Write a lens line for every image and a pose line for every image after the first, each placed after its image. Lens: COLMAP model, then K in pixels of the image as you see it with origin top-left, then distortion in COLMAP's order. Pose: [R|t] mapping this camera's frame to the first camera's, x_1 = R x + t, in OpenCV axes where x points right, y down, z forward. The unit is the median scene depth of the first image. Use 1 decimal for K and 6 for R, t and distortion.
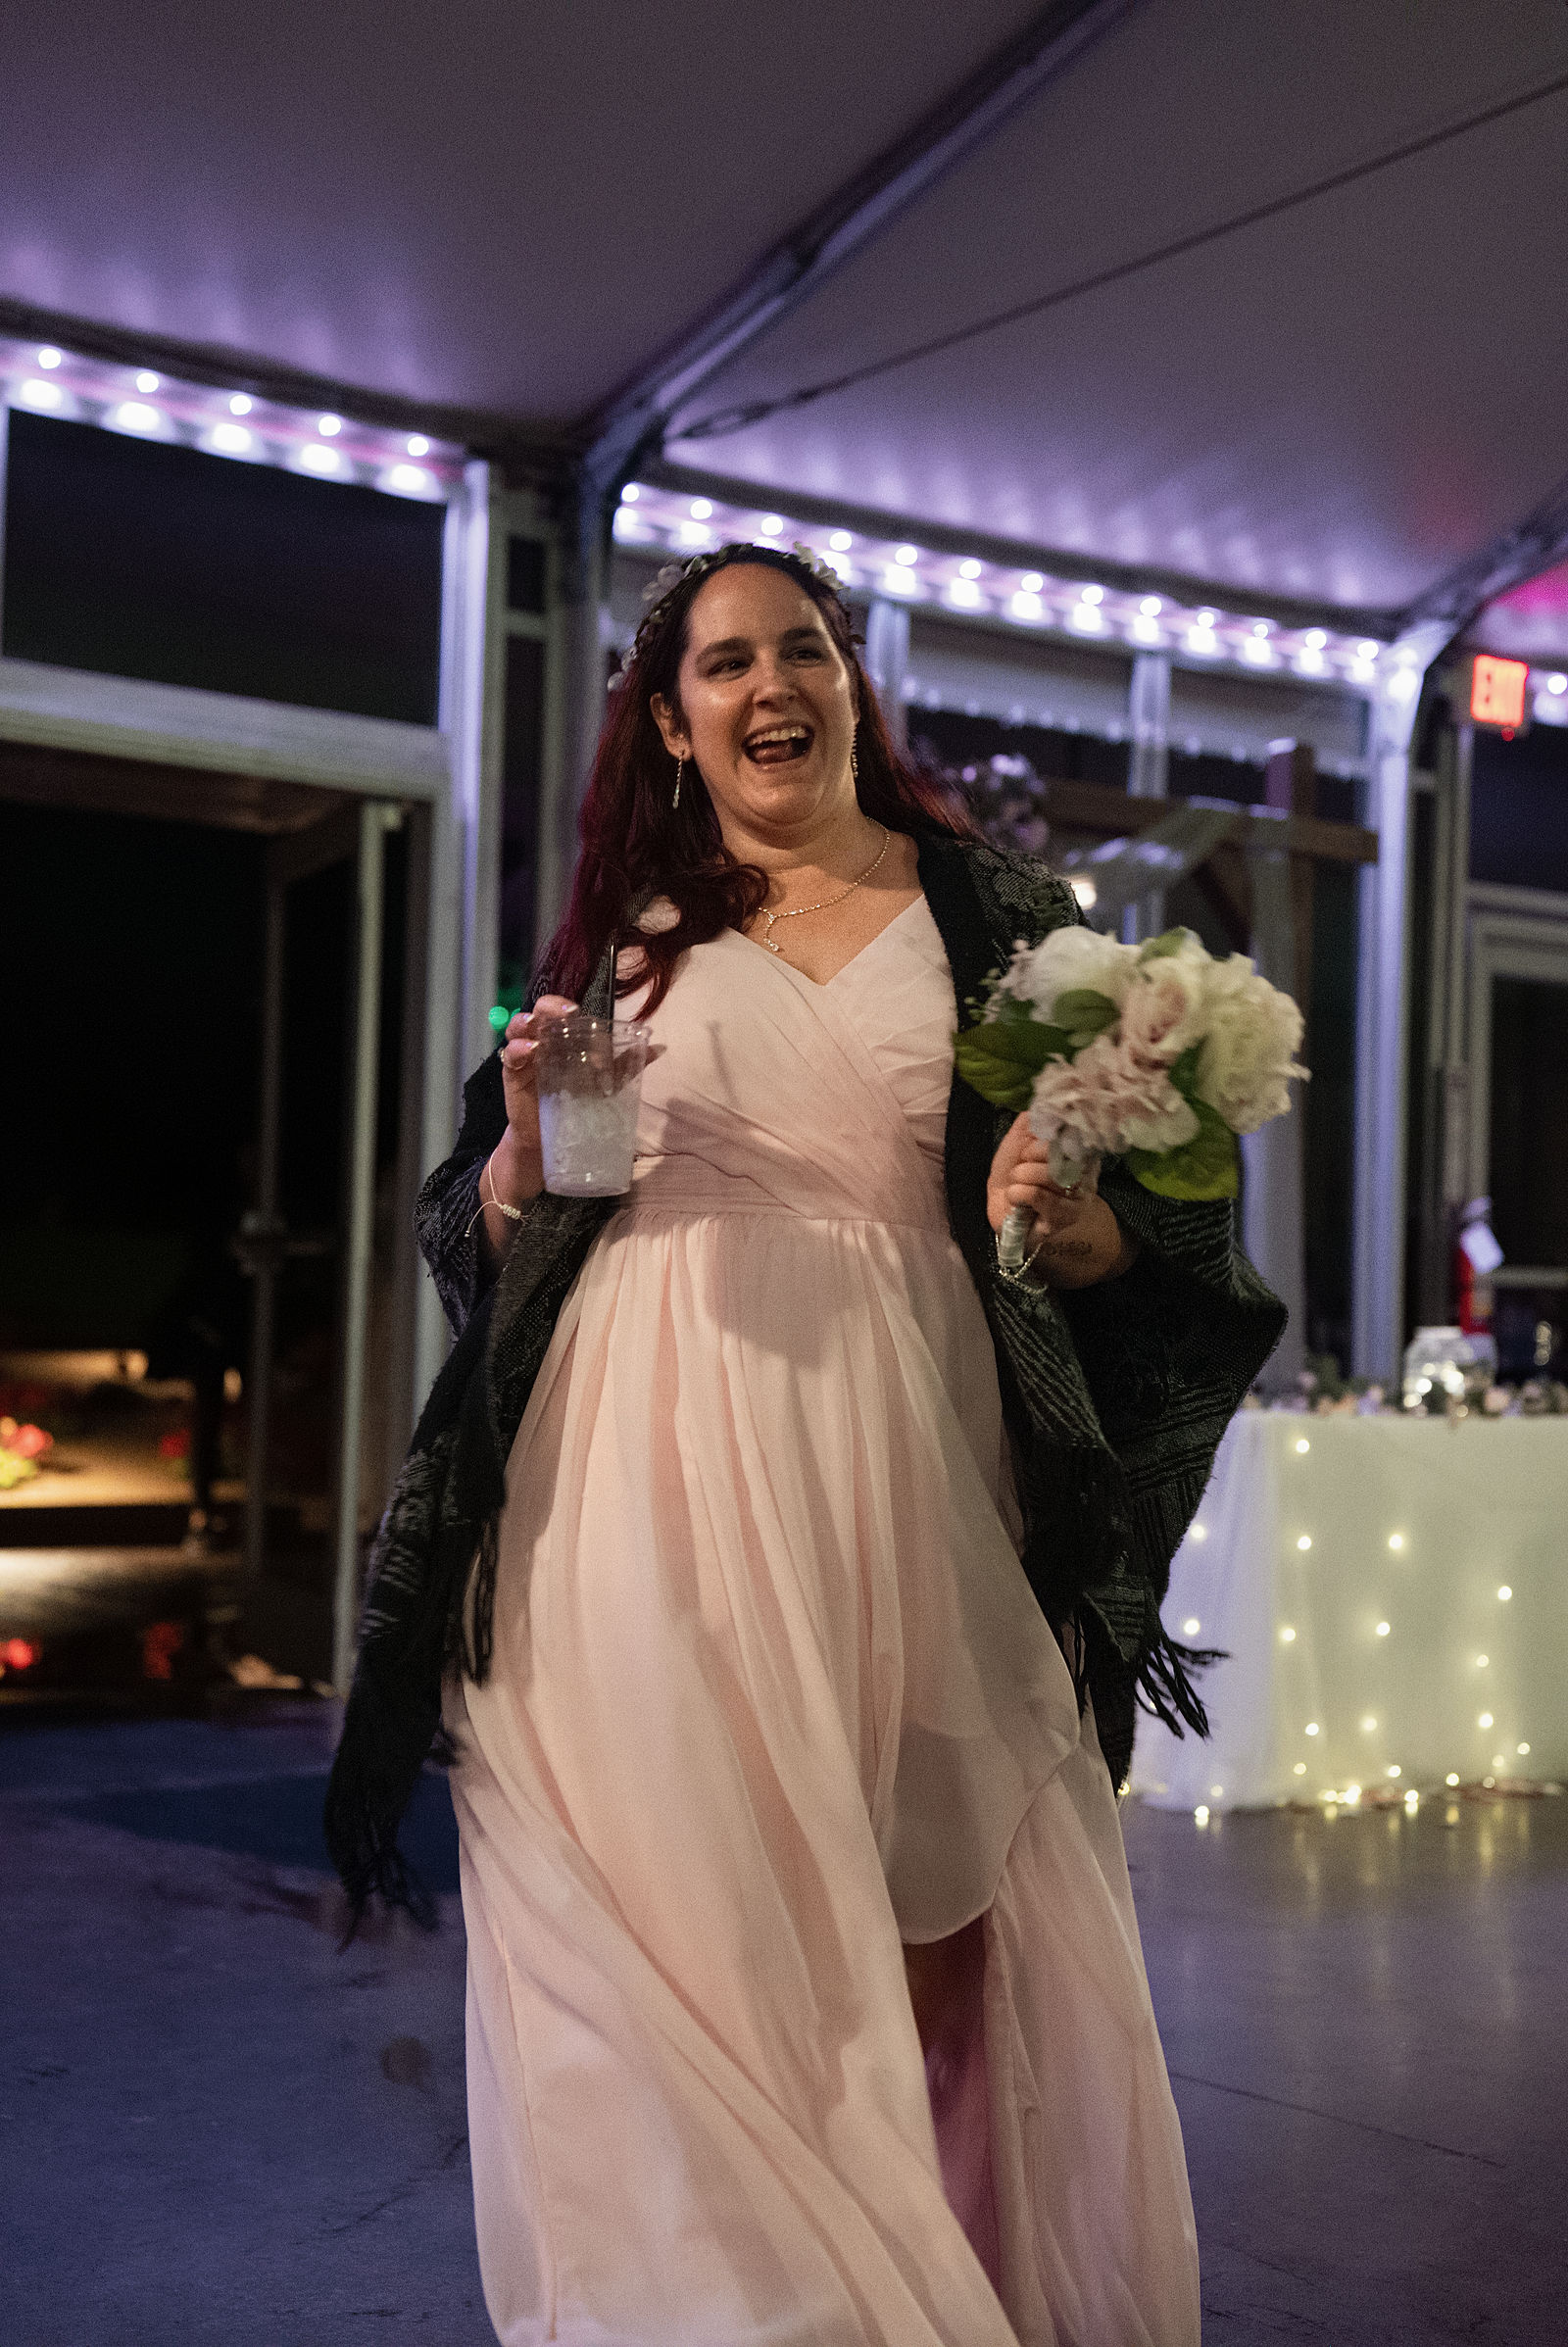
lens RADIAL K [[3394.6, 0, 815.6], [0, 3394.6, 1159.5], [0, 0, 1]] dist [0.268660, 0.000000]
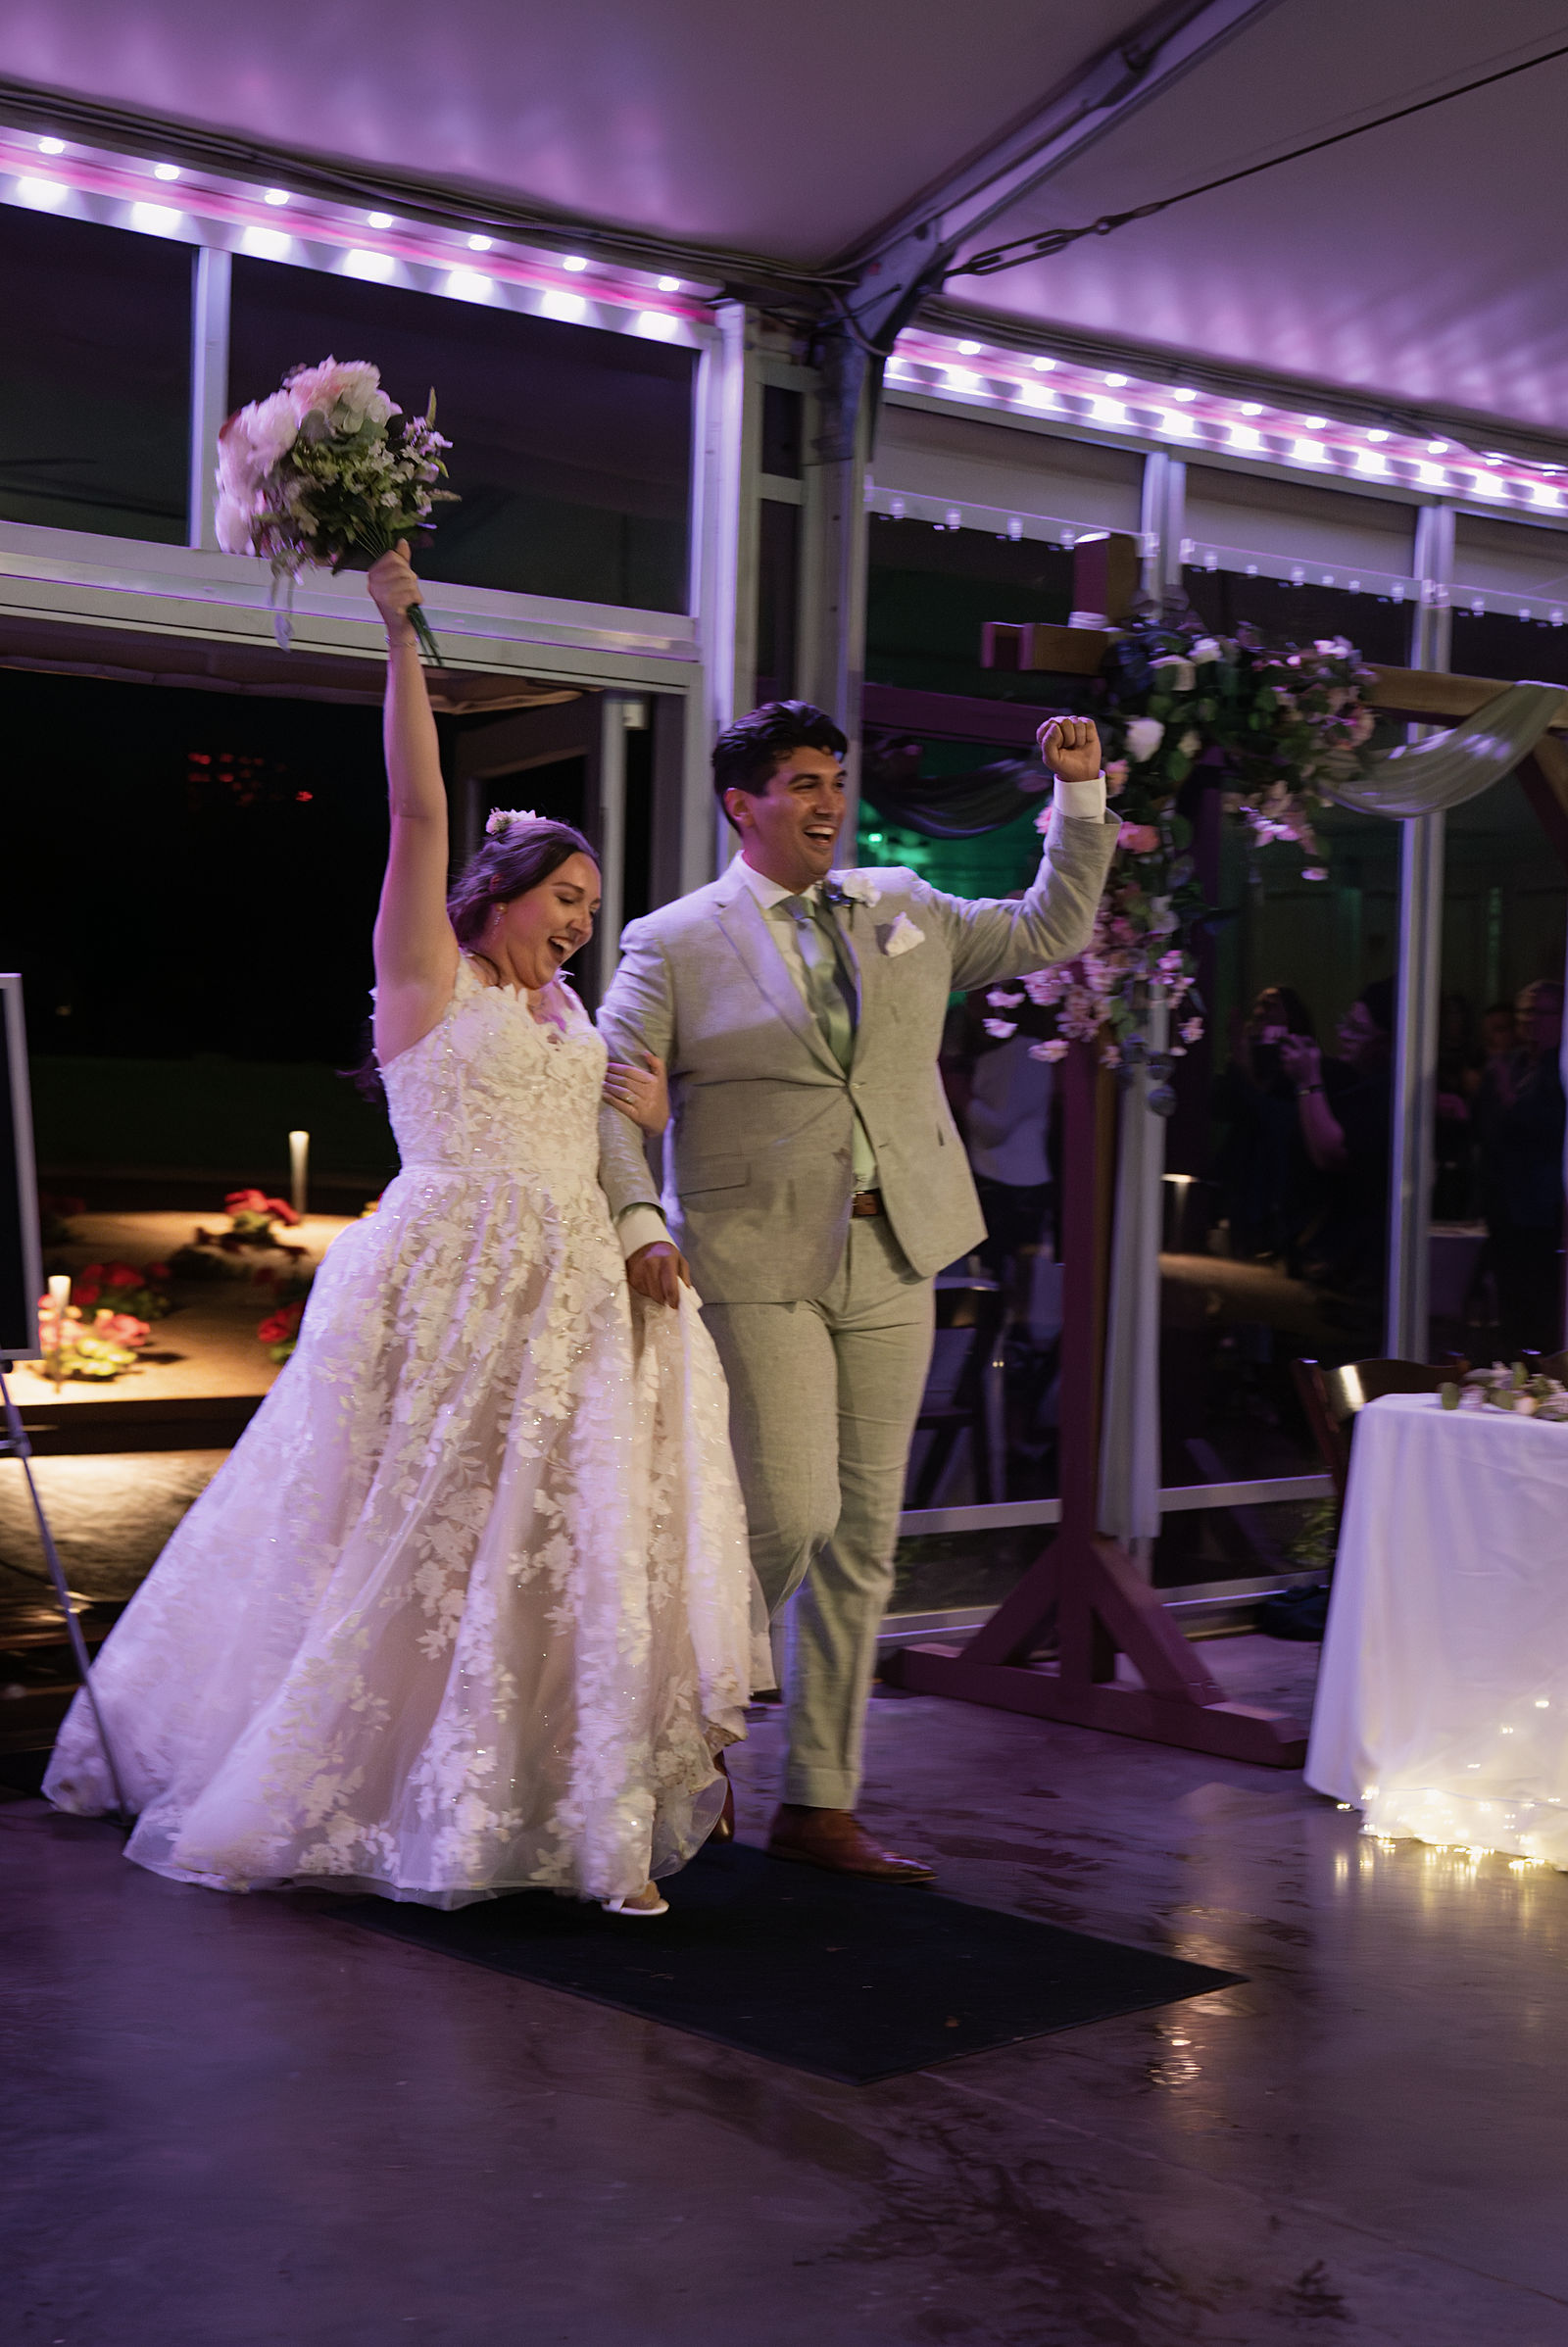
lens RADIAL K [[3399.4, 0, 767.5], [0, 3399.4, 1212.6], [0, 0, 1]] dist [0.053802, 0.000000]
pose [[1.000000, -0.000885, 0.000418, -0.087276], [0.000847, 0.996512, 0.083442, -0.044001], [-0.000490, -0.083442, 0.996513, 0.117713]]
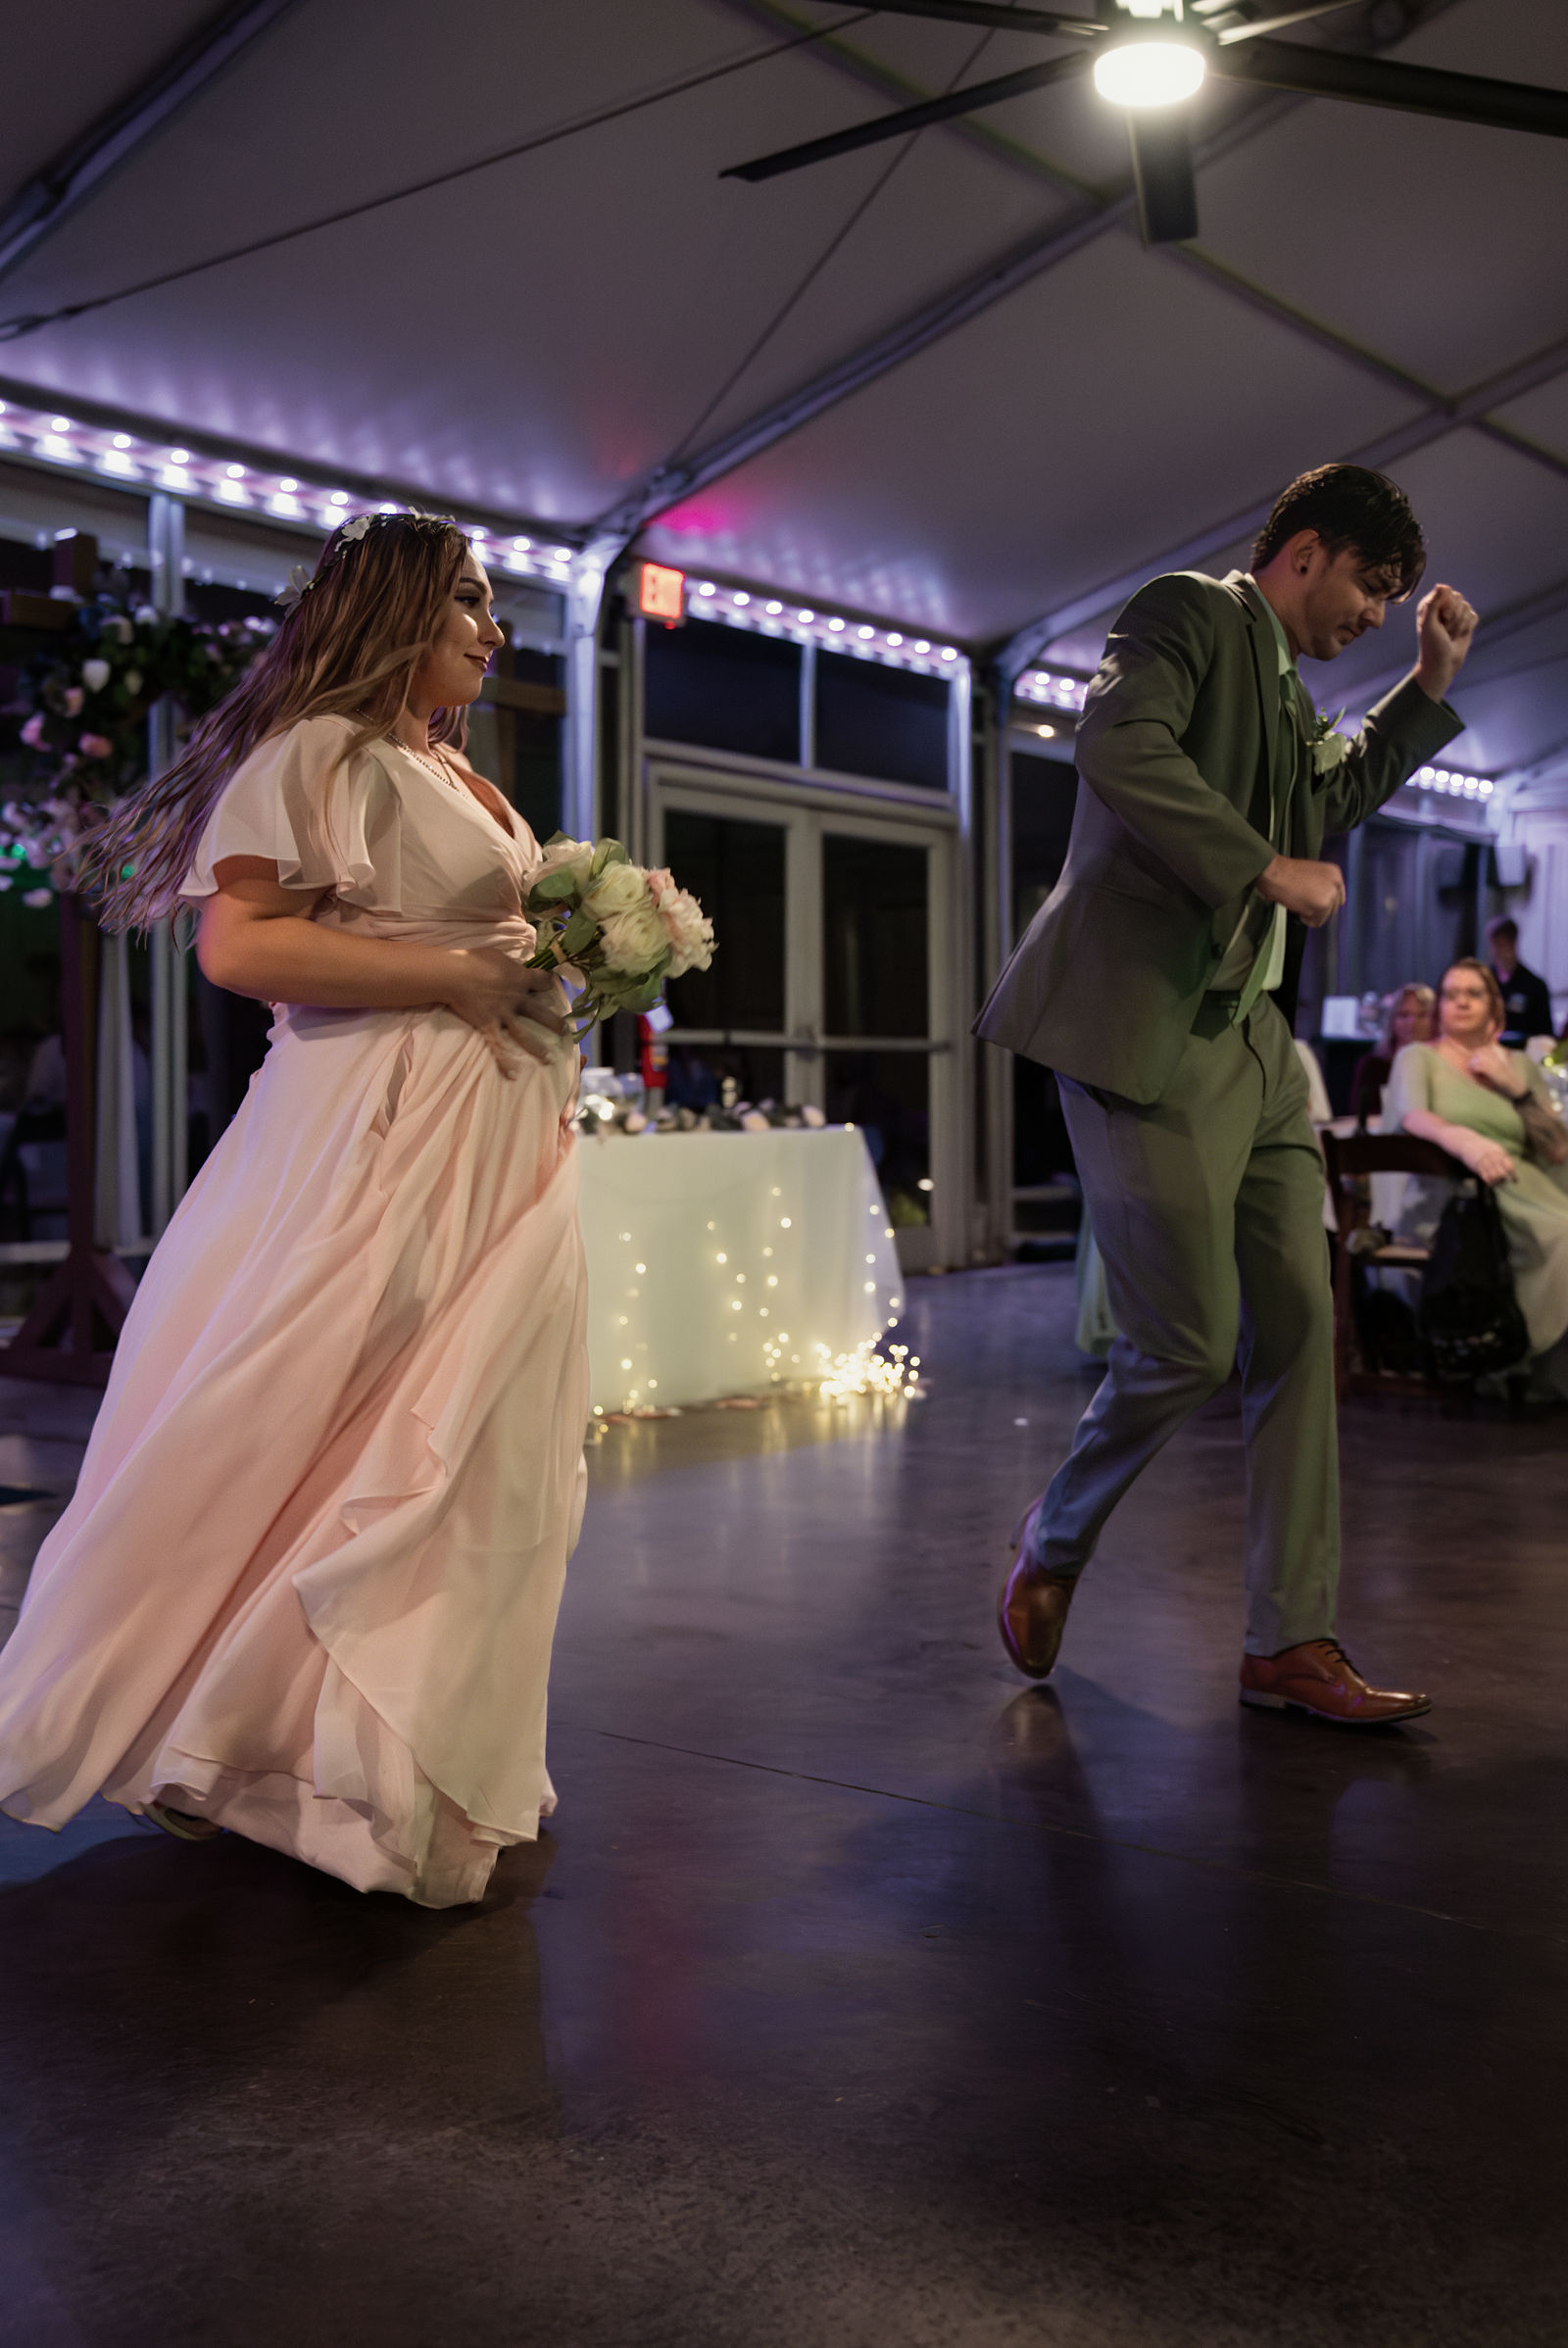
lens RADIAL K [[2456.6, 0, 790.7], [0, 2456.6, 1154.9], [0, 0, 1]] dist [0.040049, 0.000000]
pose [[0.976084, -0.026257, 0.215800, 0.045930], [0.010260, 0.997137, 0.074918, 0.011473], [-0.217149, -0.070912, 0.973559, 0.068469]]
